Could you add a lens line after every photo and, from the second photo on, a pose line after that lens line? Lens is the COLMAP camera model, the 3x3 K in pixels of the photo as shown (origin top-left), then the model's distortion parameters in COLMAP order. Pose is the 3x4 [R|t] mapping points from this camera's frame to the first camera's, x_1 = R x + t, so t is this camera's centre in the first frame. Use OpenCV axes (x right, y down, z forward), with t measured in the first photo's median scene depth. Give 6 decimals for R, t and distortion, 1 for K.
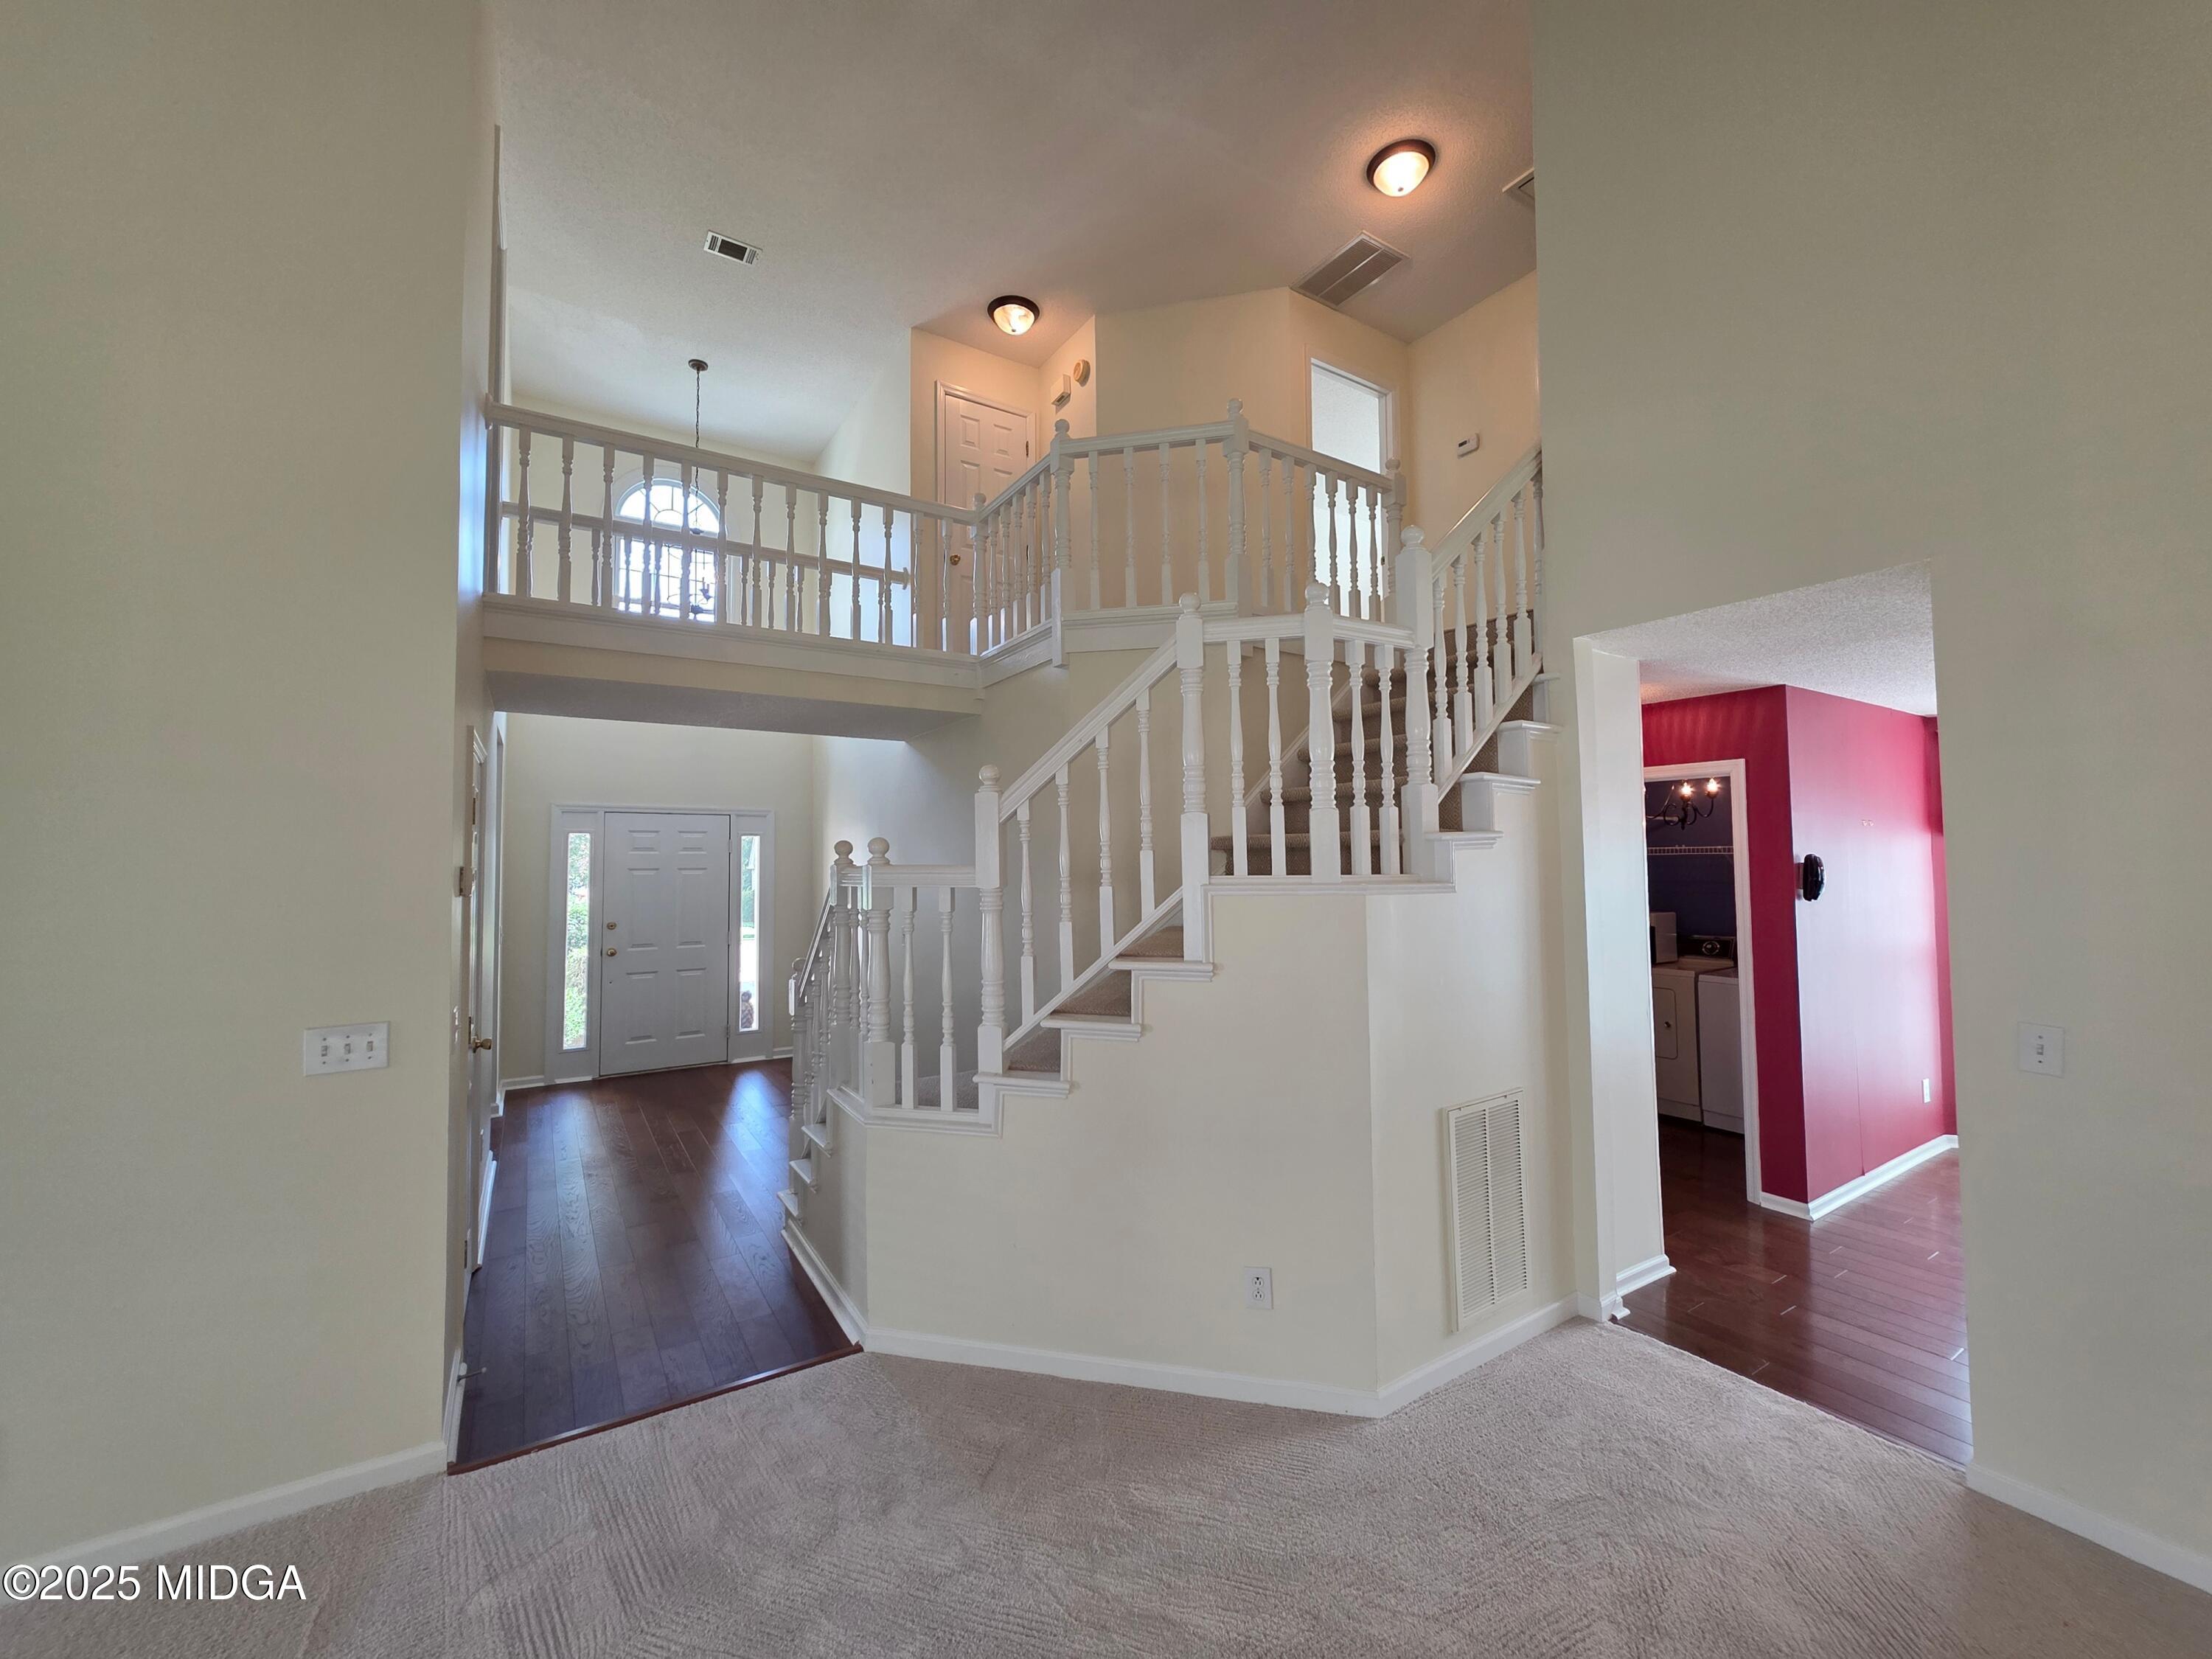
lens RADIAL K [[886.9, 0, 1102.3], [0, 886.9, 828.8], [0, 0, 1]] dist [0.002631, 0.000041]
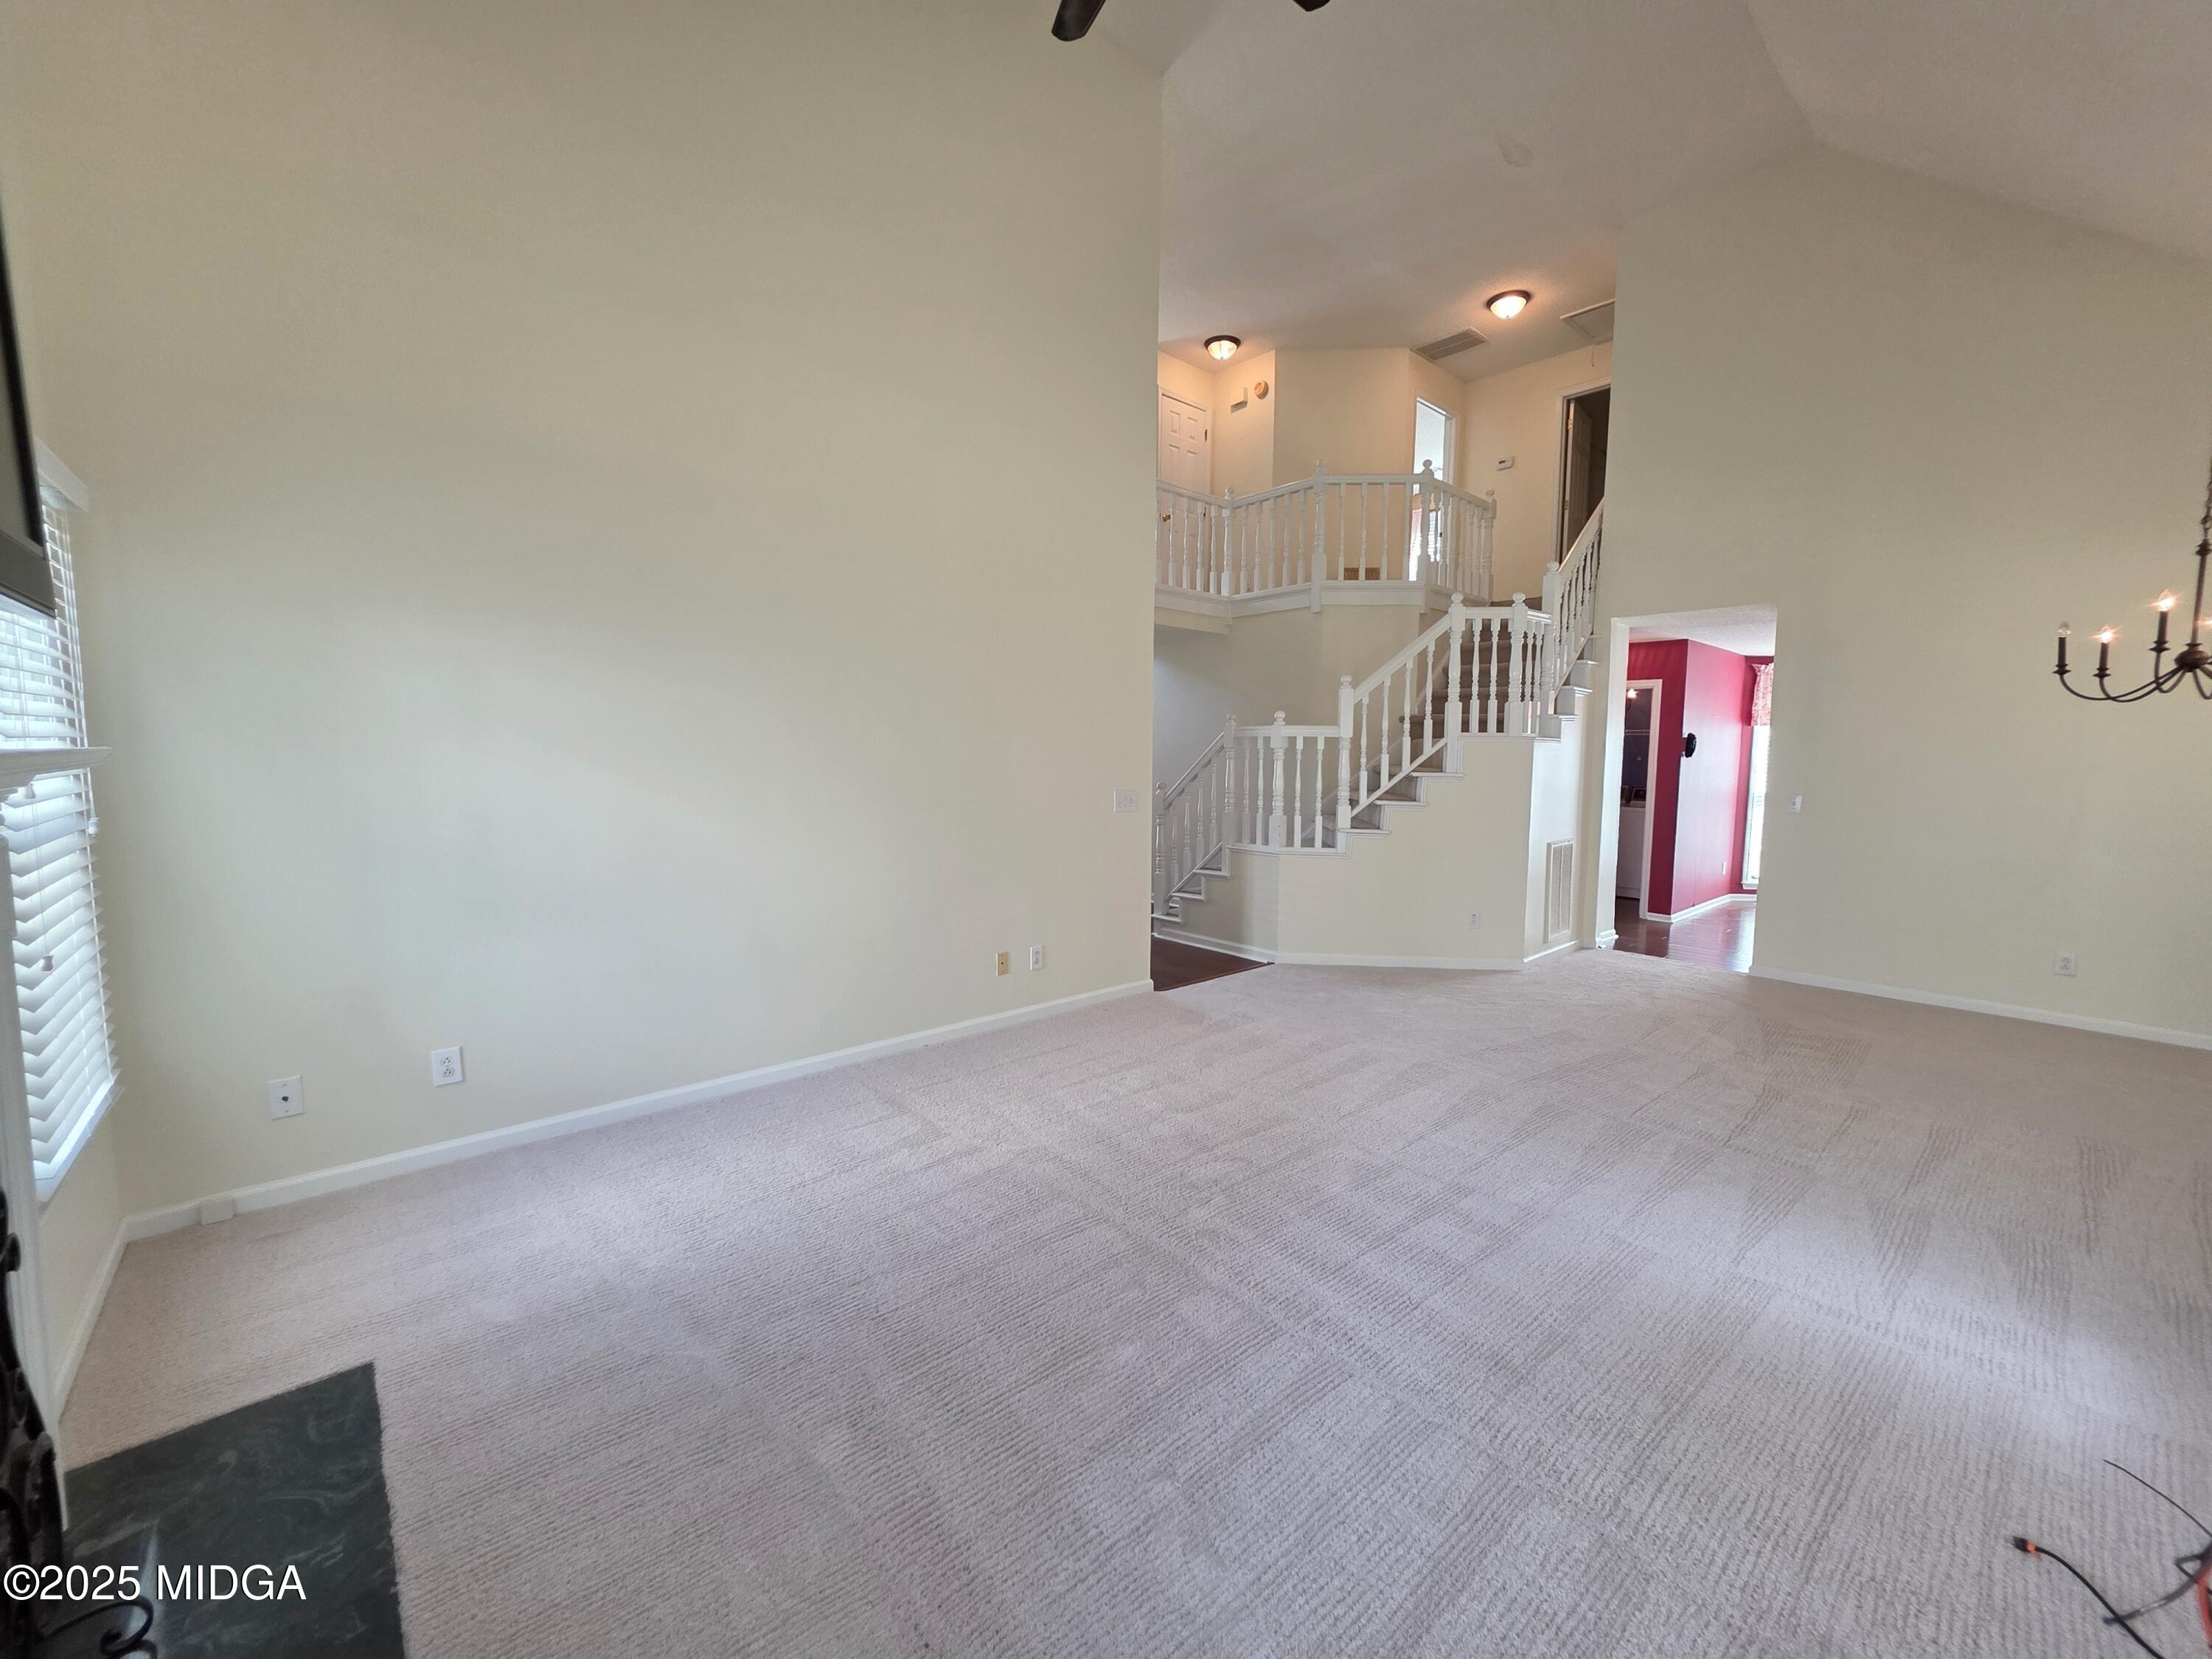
lens RADIAL K [[886.9, 0, 1103.7], [0, 886.9, 830.7], [0, 0, 1]] dist [0.002631, 0.000041]
pose [[0.987074, 0.002813, 0.160241, -0.747942], [-0.023401, 0.991660, 0.126742, 0.026444], [-0.158548, -0.128854, 0.978907, -0.683361]]
